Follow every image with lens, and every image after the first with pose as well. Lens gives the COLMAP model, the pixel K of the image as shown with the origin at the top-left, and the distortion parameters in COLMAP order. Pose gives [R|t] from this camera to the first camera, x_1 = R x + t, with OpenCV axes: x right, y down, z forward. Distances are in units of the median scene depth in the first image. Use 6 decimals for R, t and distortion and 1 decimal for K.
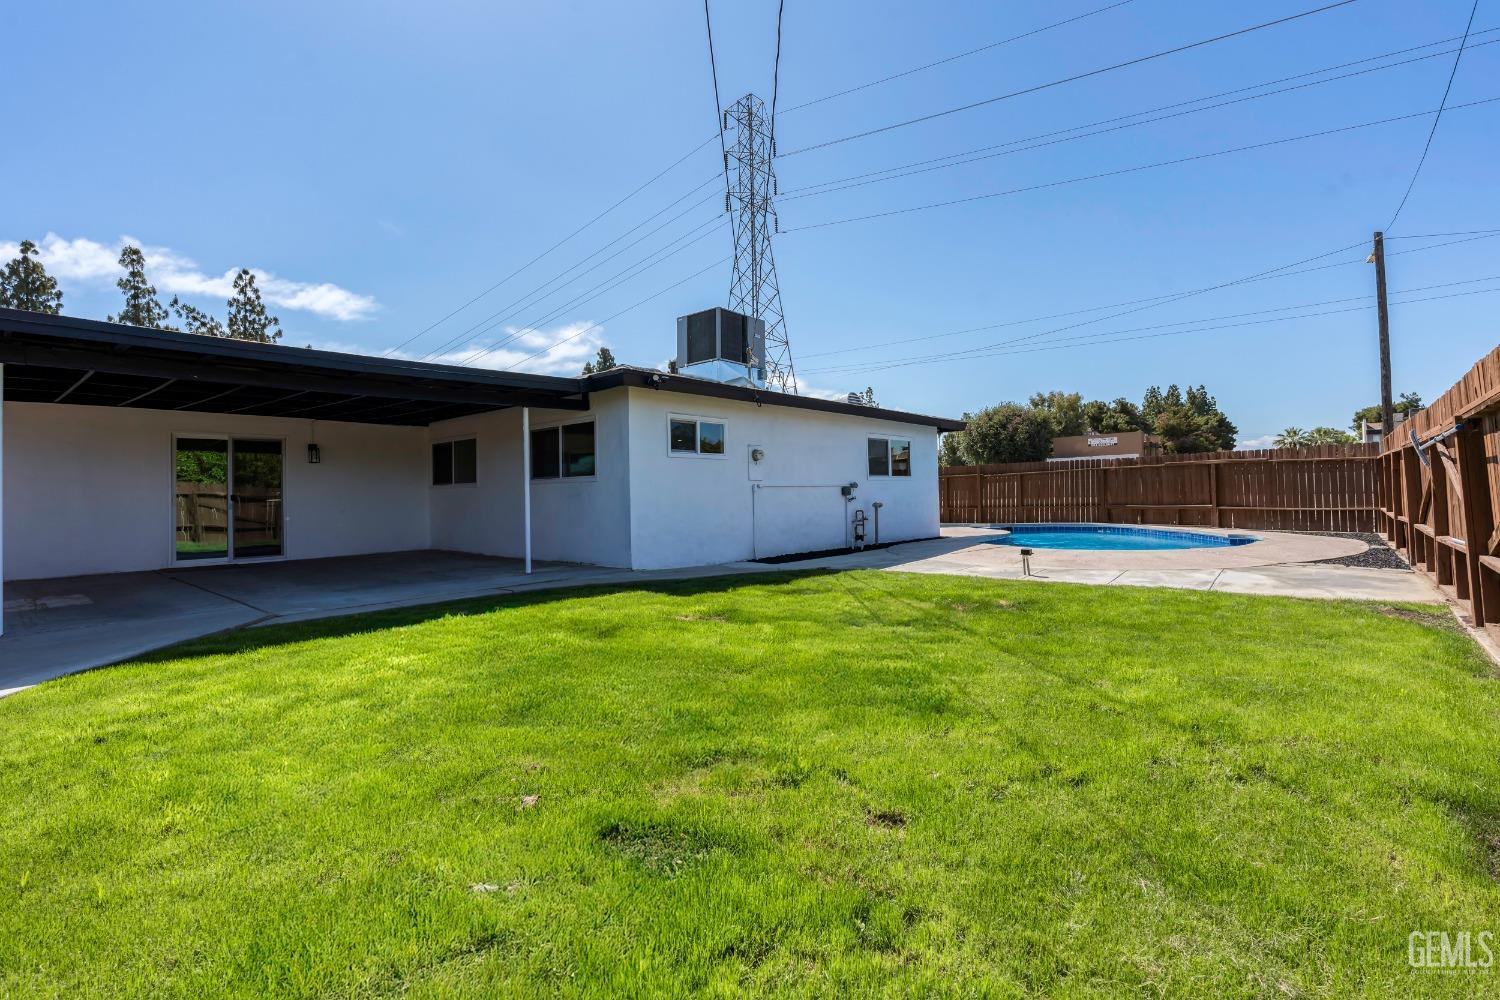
lens RADIAL K [[702.3, 0, 749.7], [0, 702.3, 482.1], [0, 0, 1]] dist [-0.003264, 0.000134]
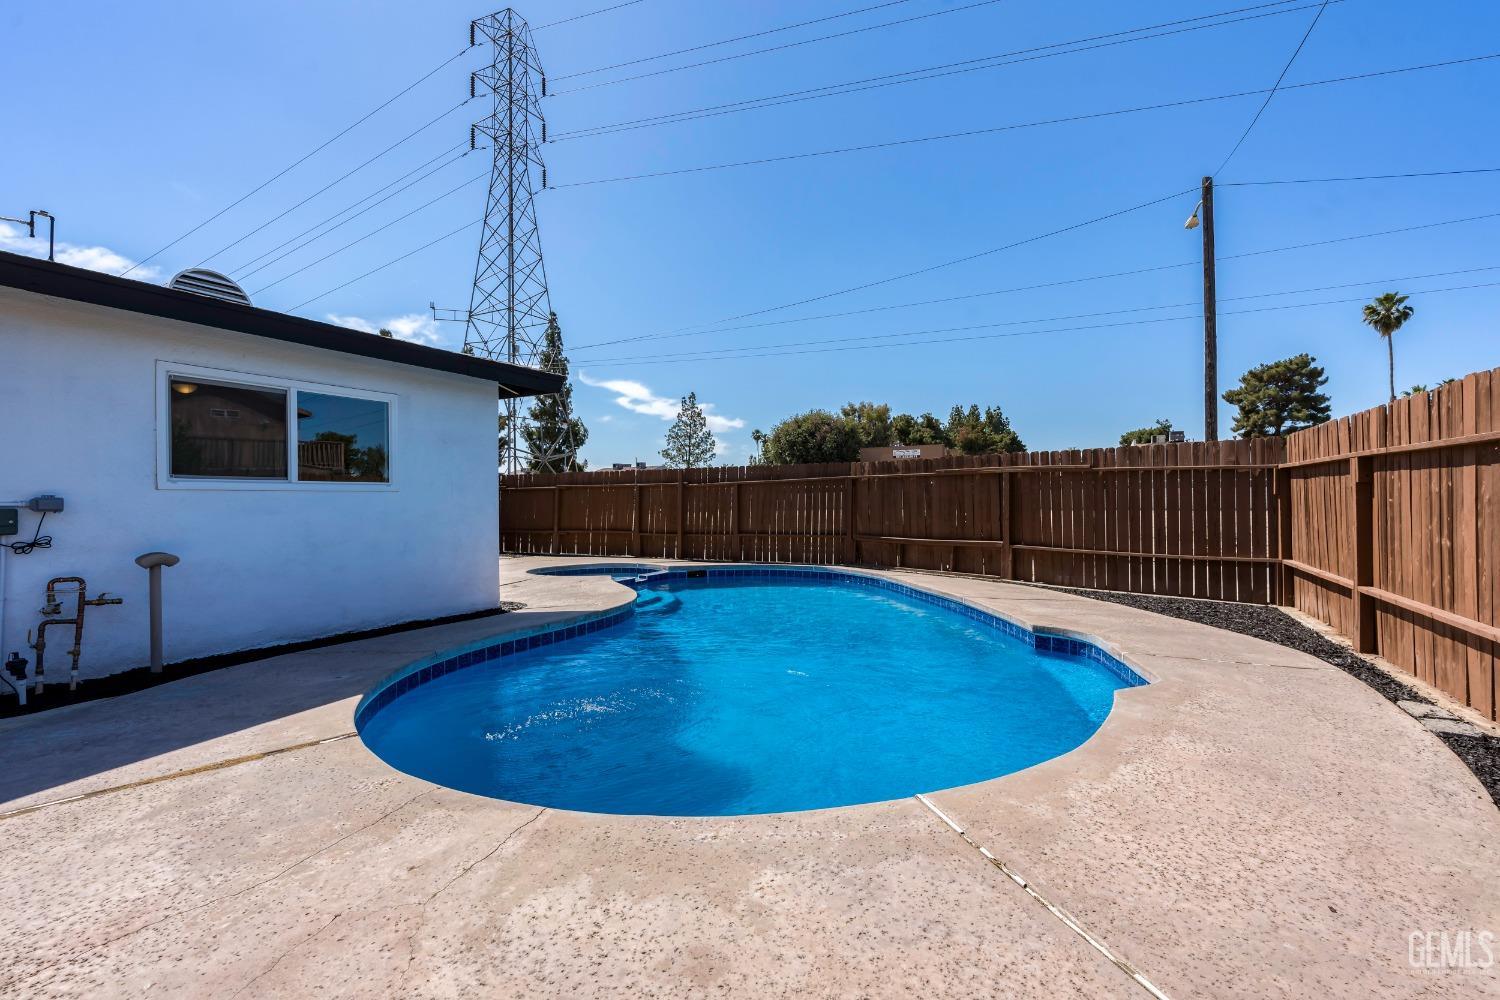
lens RADIAL K [[679.6, 0, 750.0], [0, 679.6, 500.0], [0, 0, 1]] dist [-0.003386, -0.000240]
pose [[0.974708, 0.016650, 0.222859, 0.103618], [-0.020394, 0.999687, 0.014508, -0.002218], [-0.222548, -0.018686, 0.974743, 0.157032]]
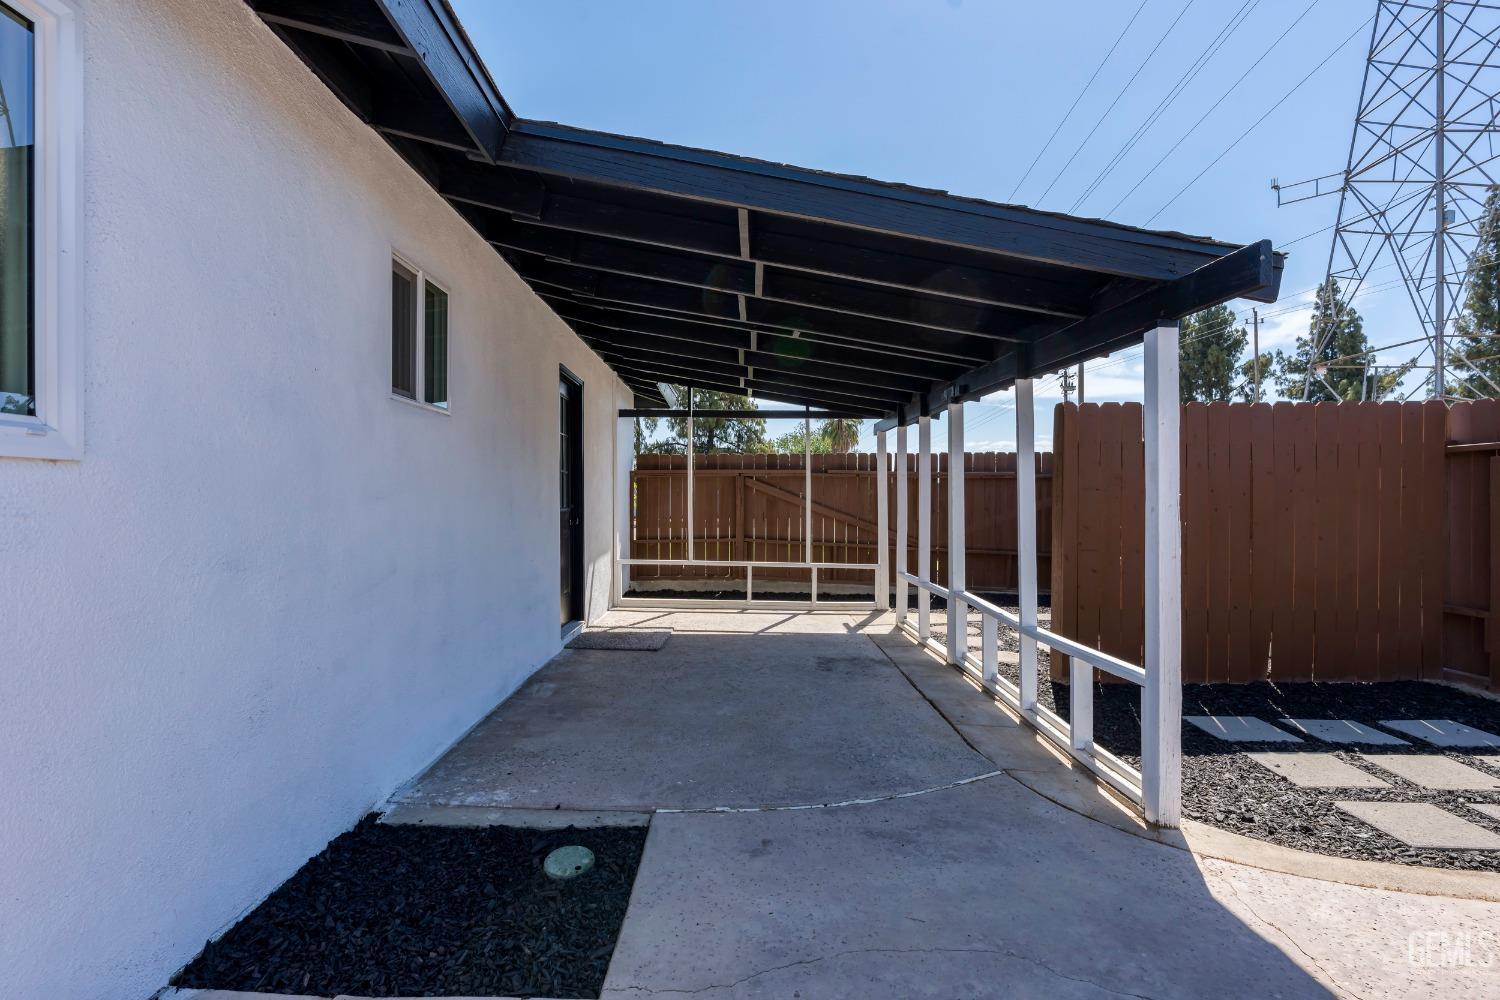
lens RADIAL K [[719.8, 0, 750.0], [0, 719.8, 500.0], [0, 0, 1]] dist [-0.011293, -0.000176]
pose [[0.661985, 0.020110, -0.749248, 0.058744], [0.000370, 0.999631, 0.027156, 0.003232], [0.749517, -0.018254, 0.661733, 0.369264]]
